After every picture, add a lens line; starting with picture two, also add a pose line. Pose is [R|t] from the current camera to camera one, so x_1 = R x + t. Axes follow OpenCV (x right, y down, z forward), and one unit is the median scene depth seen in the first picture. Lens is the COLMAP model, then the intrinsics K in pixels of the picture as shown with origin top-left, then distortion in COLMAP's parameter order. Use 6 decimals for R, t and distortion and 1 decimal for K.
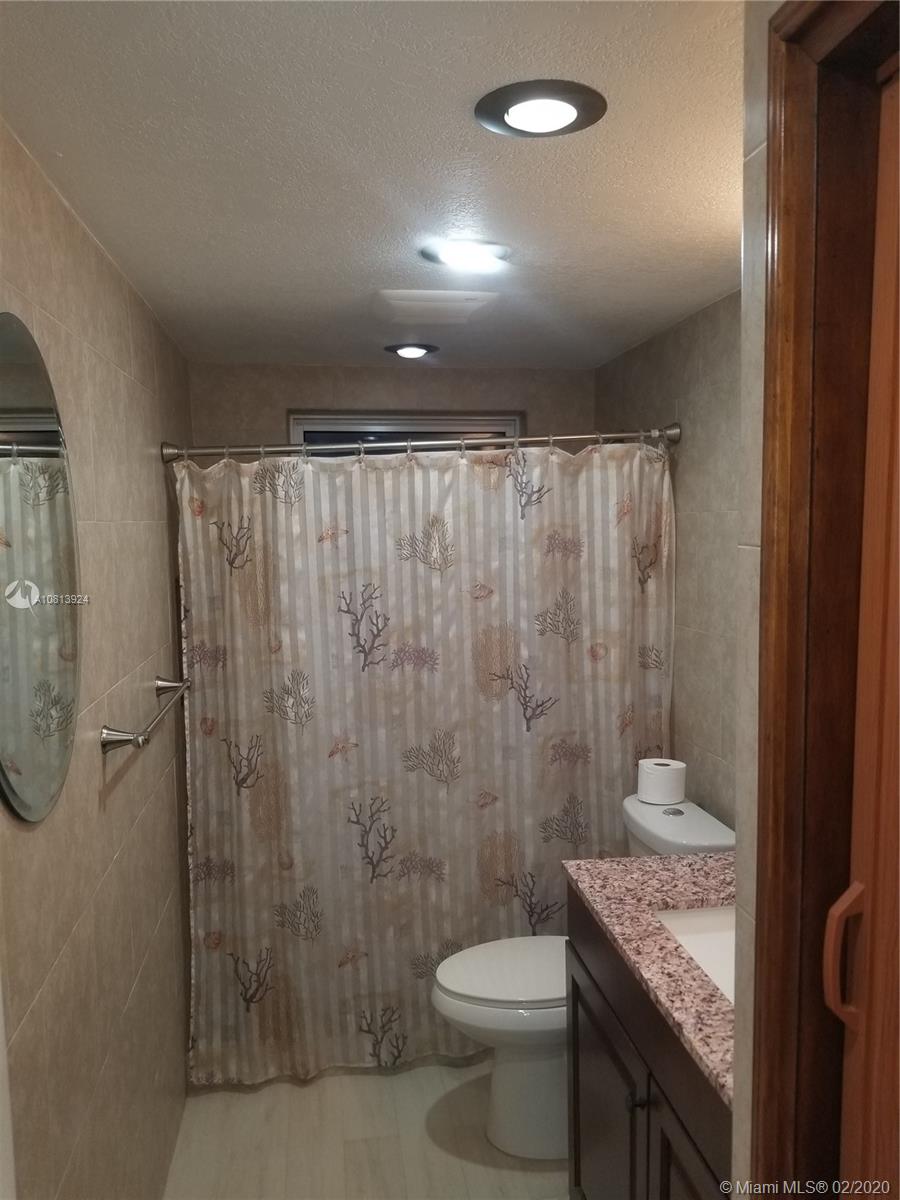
lens RADIAL K [[933.2, 0, 450.6], [0, 933.2, 625.5], [0, 0, 1]] dist [0.079994, -0.154594]
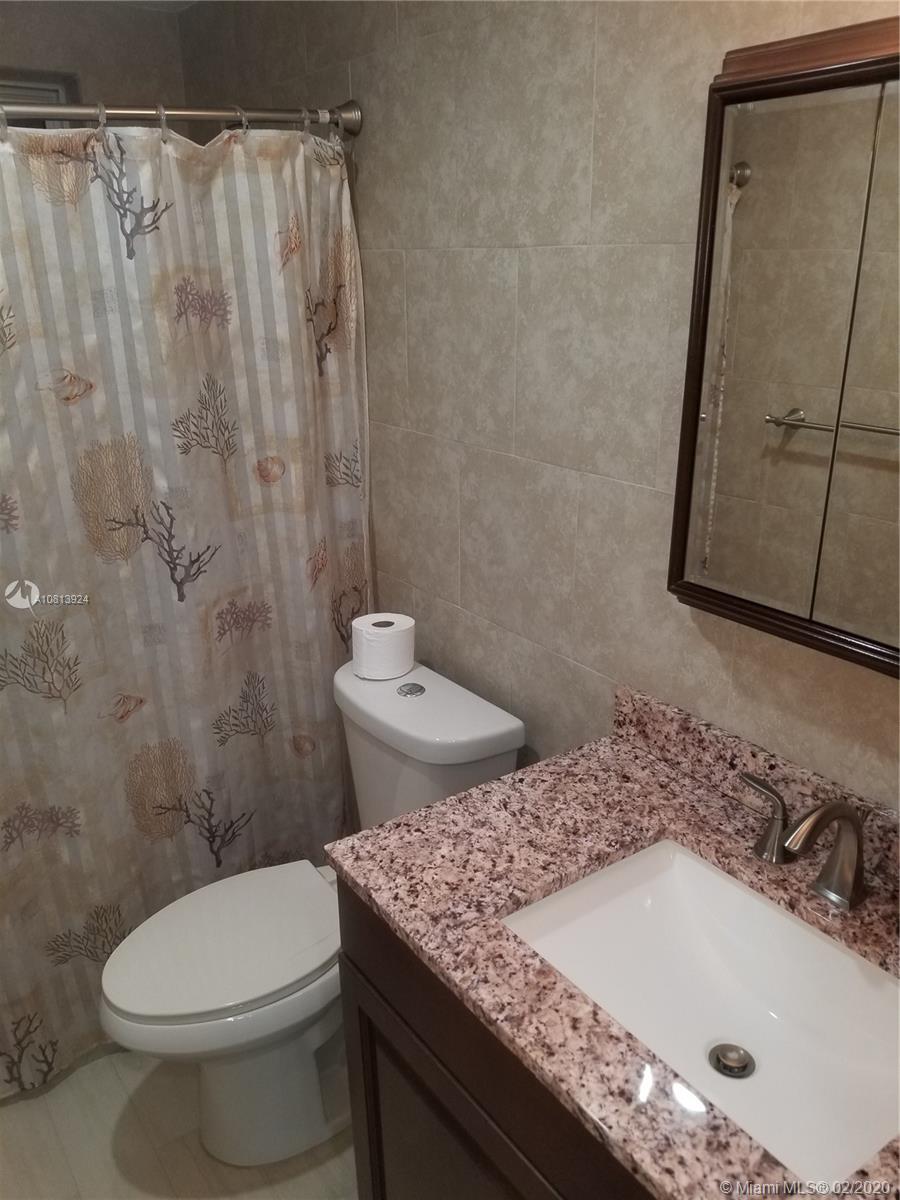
lens RADIAL K [[933.2, 0, 450.6], [0, 933.2, 625.5], [0, 0, 1]] dist [0.079994, -0.154594]
pose [[0.886703, -0.165044, 0.431878, -0.038485], [0.047035, 0.961469, 0.270860, -0.041688], [-0.459941, -0.219859, 0.860300, 0.335242]]
